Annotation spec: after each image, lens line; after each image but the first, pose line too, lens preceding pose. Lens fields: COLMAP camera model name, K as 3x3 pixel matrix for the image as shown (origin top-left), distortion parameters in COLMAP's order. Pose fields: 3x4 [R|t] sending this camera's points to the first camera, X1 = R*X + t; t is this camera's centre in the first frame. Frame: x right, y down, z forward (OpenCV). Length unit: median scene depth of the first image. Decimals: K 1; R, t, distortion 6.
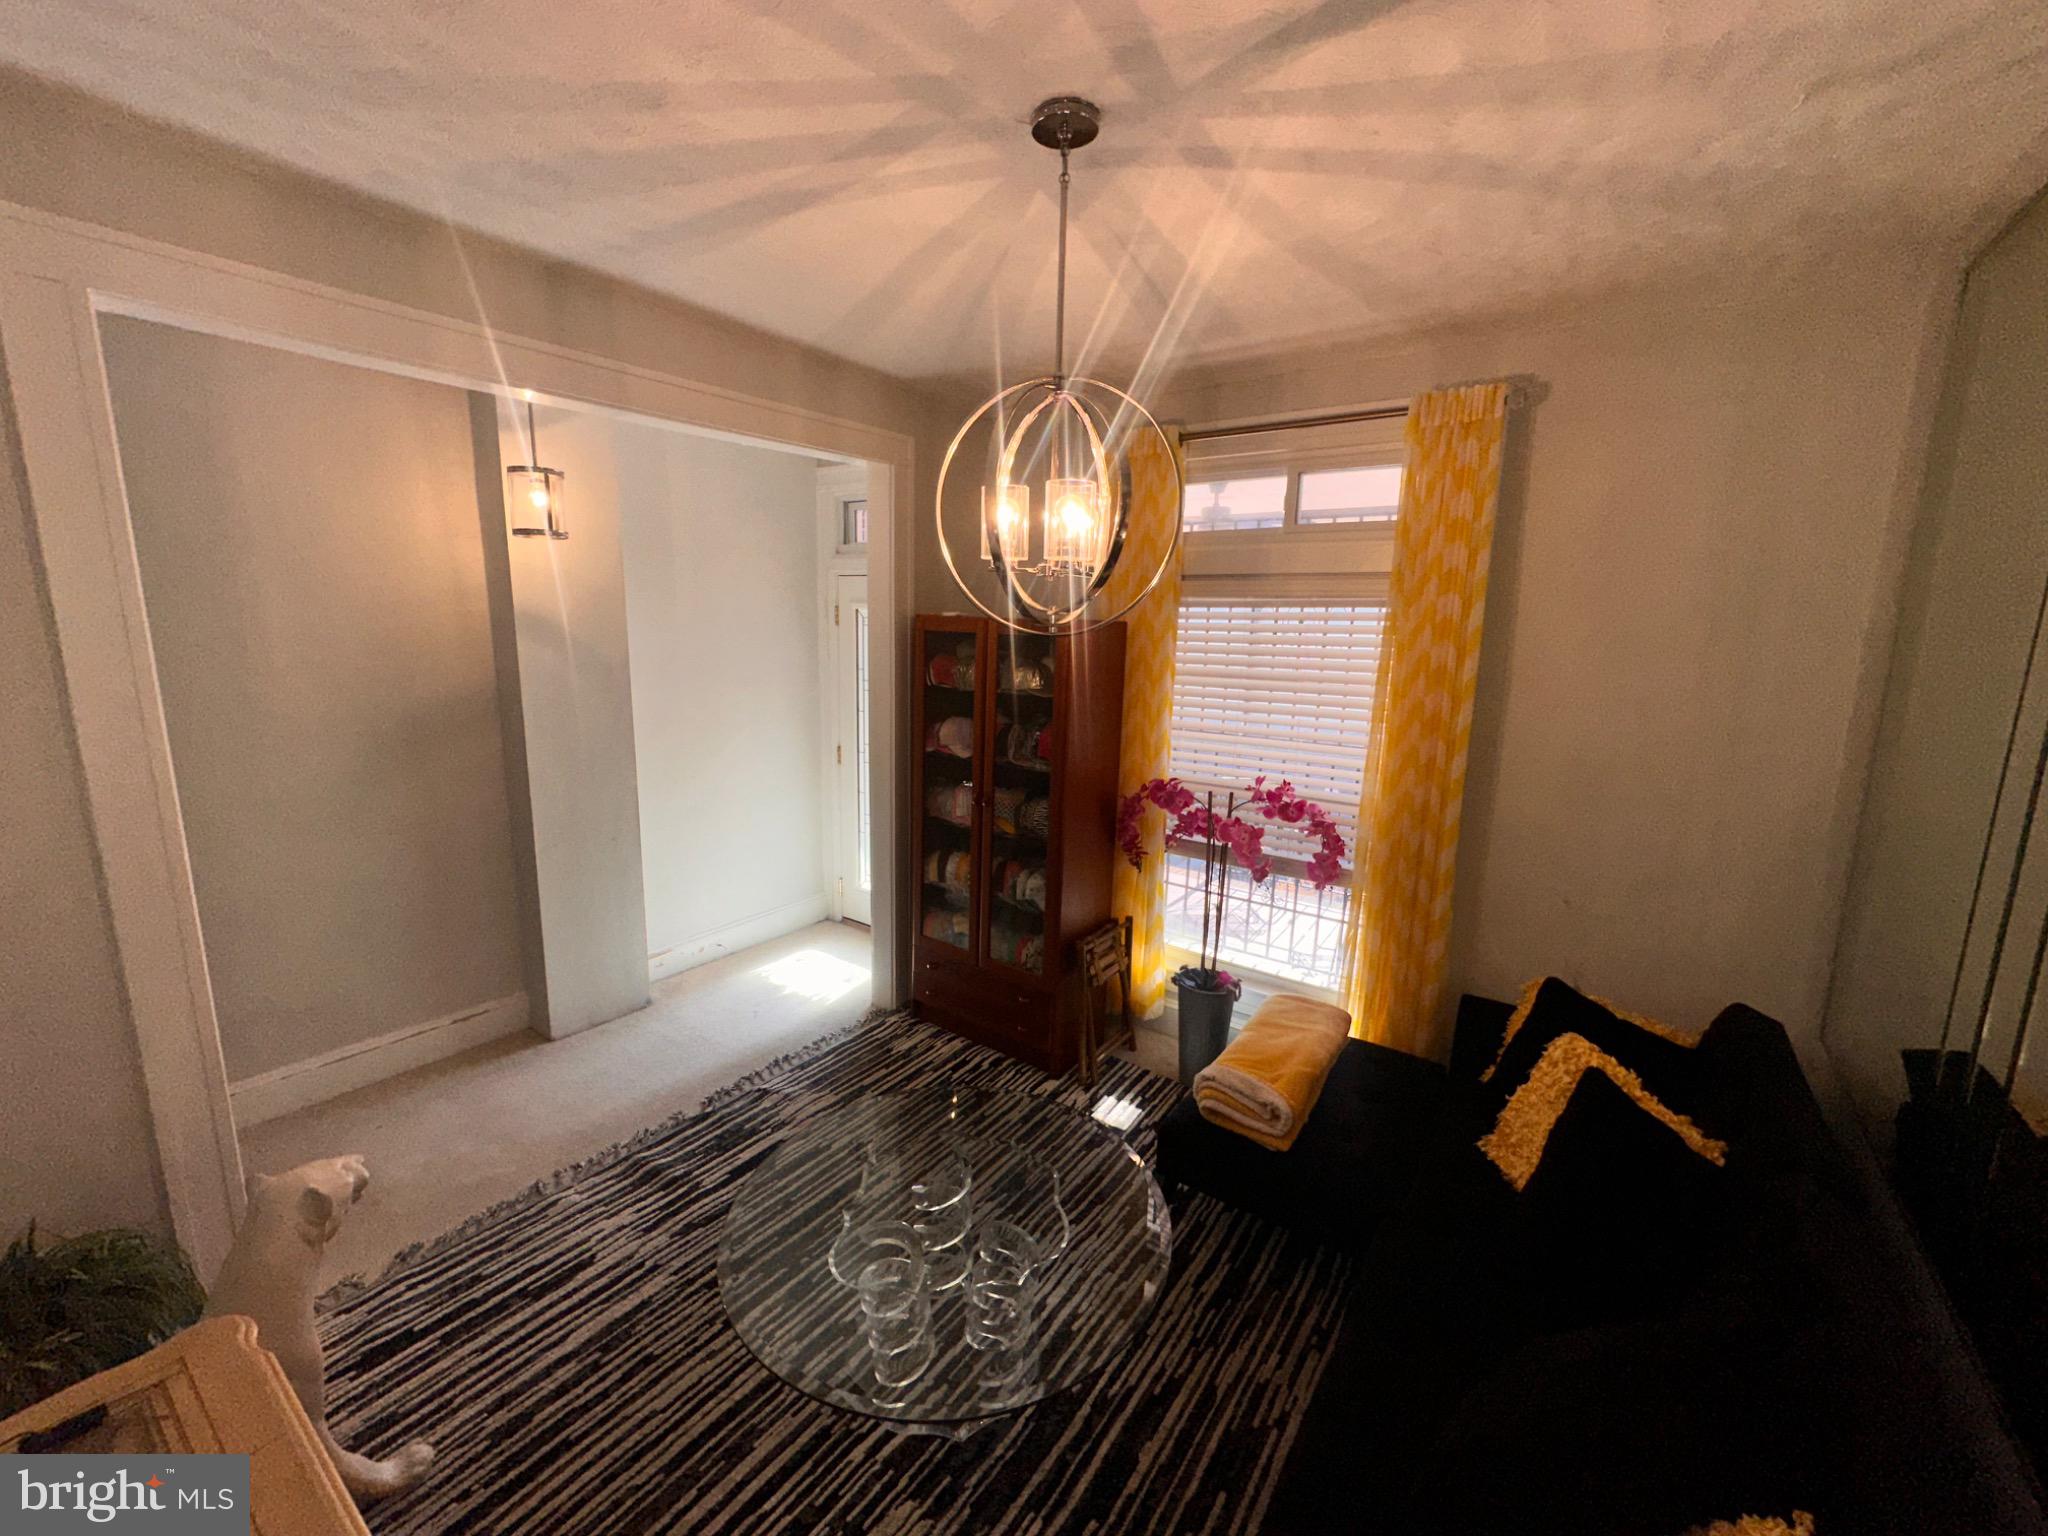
lens RADIAL K [[816.5, 0, 1026.9], [0, 816.5, 760.5], [0, 0, 1]] dist [-0.000813, 0.000388]
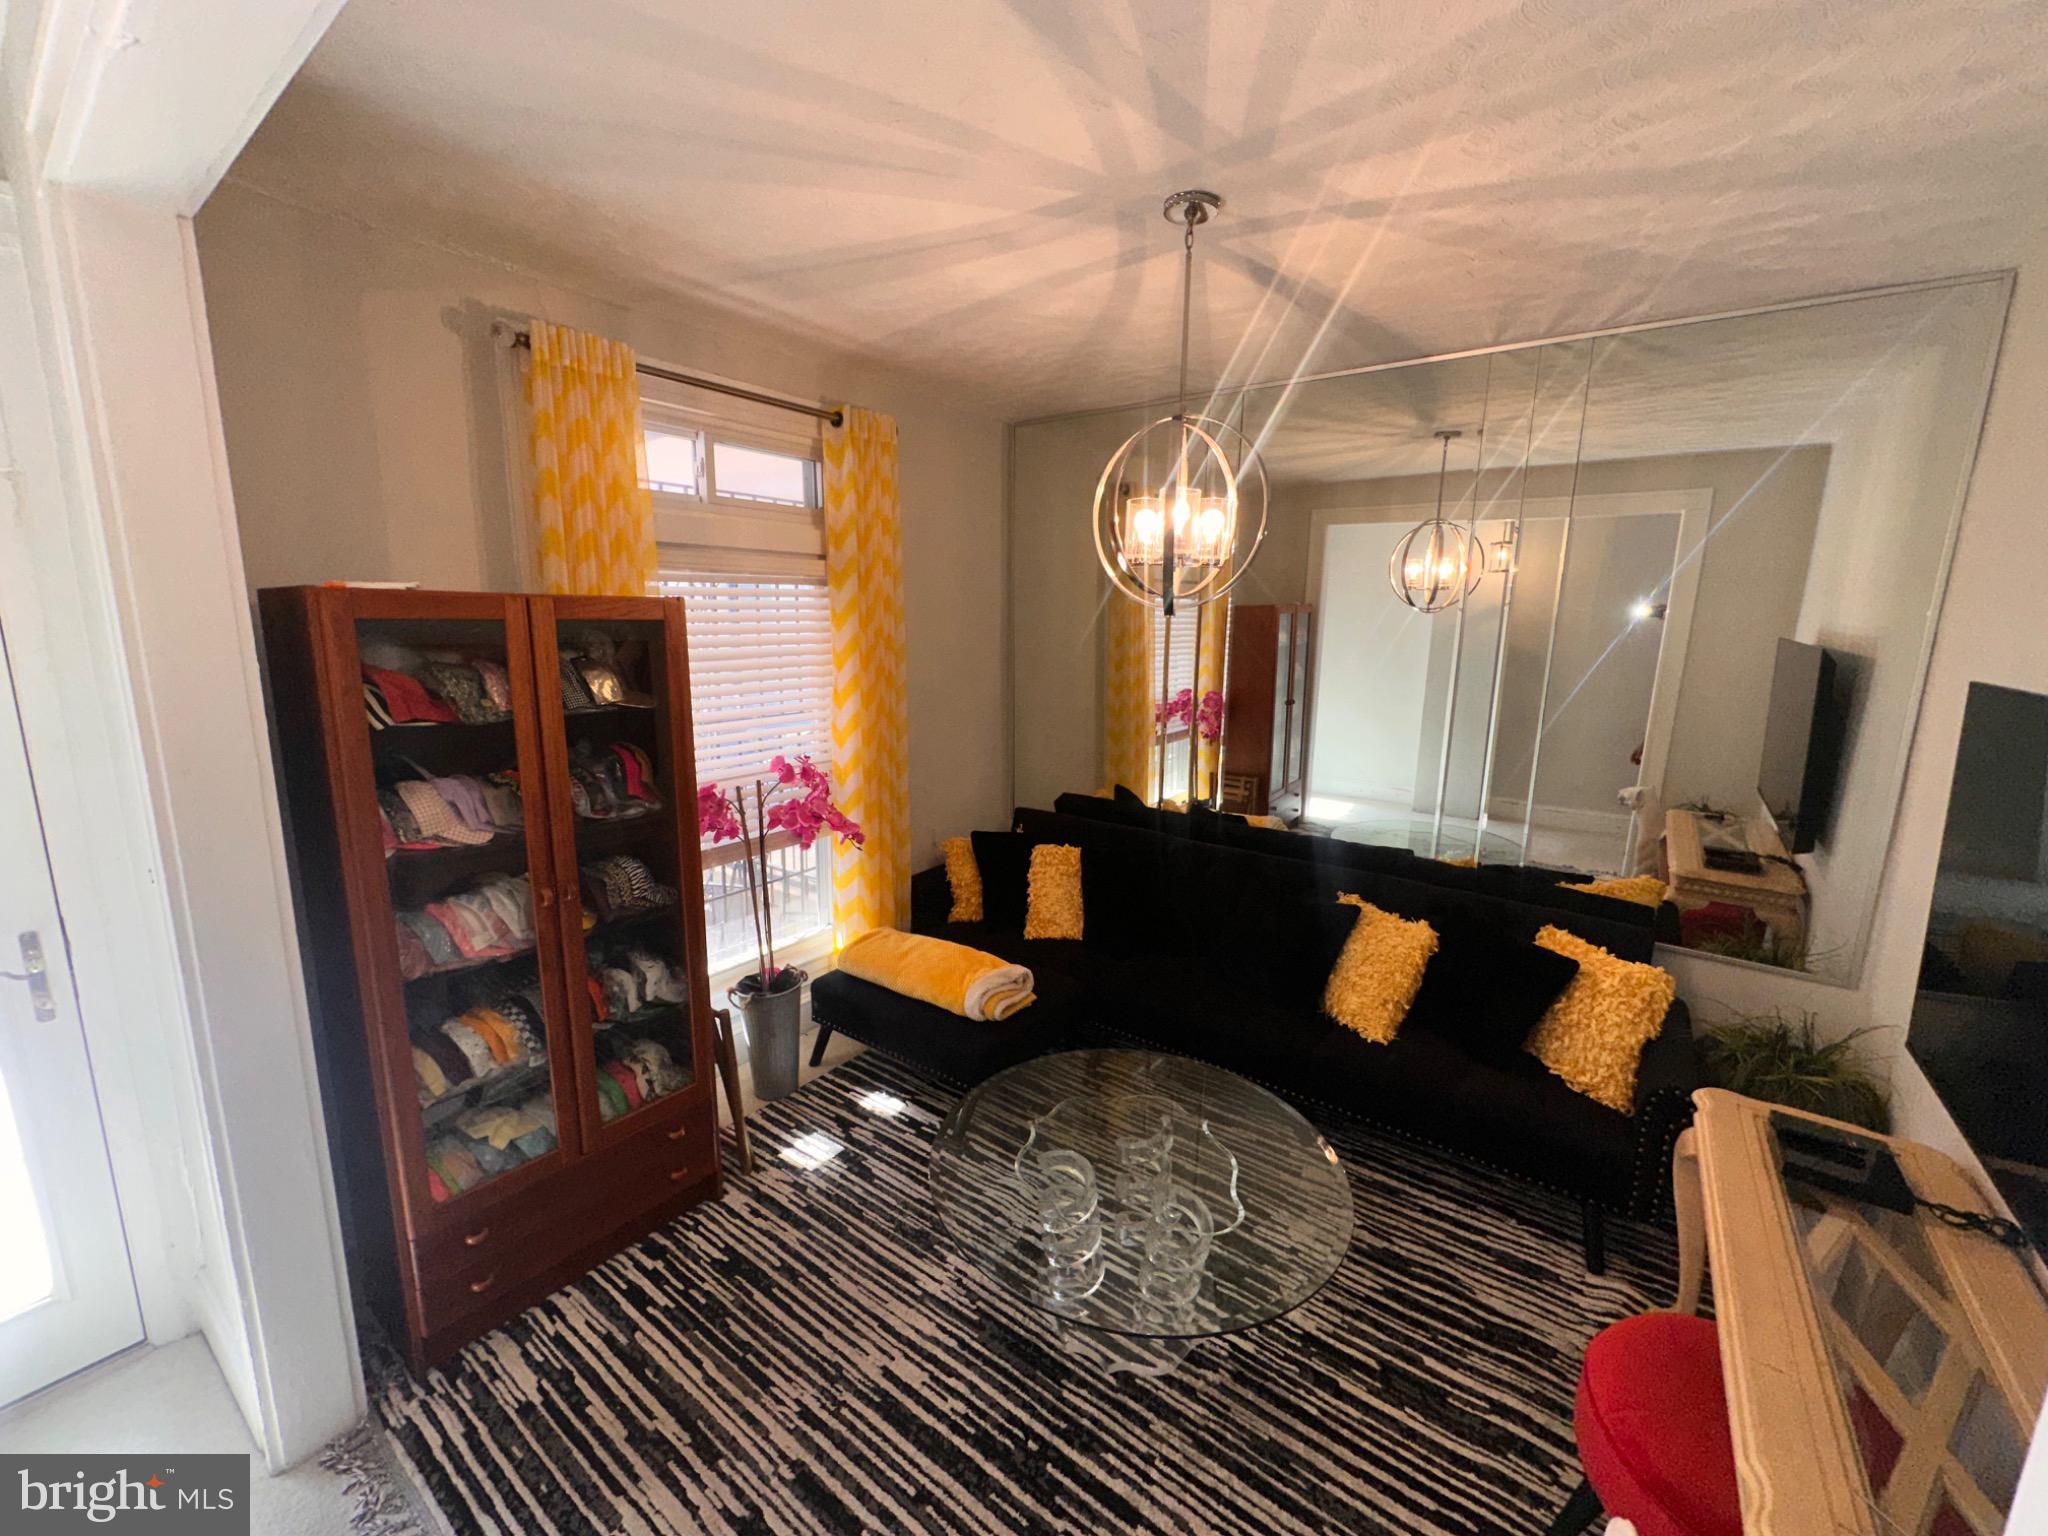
lens RADIAL K [[816.5, 0, 1026.9], [0, 816.5, 760.5], [0, 0, 1]] dist [-0.000813, 0.000388]
pose [[0.018626, -0.201148, 0.979384, -0.886223], [0.158867, 0.967704, 0.195728, -0.158609], [-0.987124, 0.151946, 0.049980, 0.859593]]
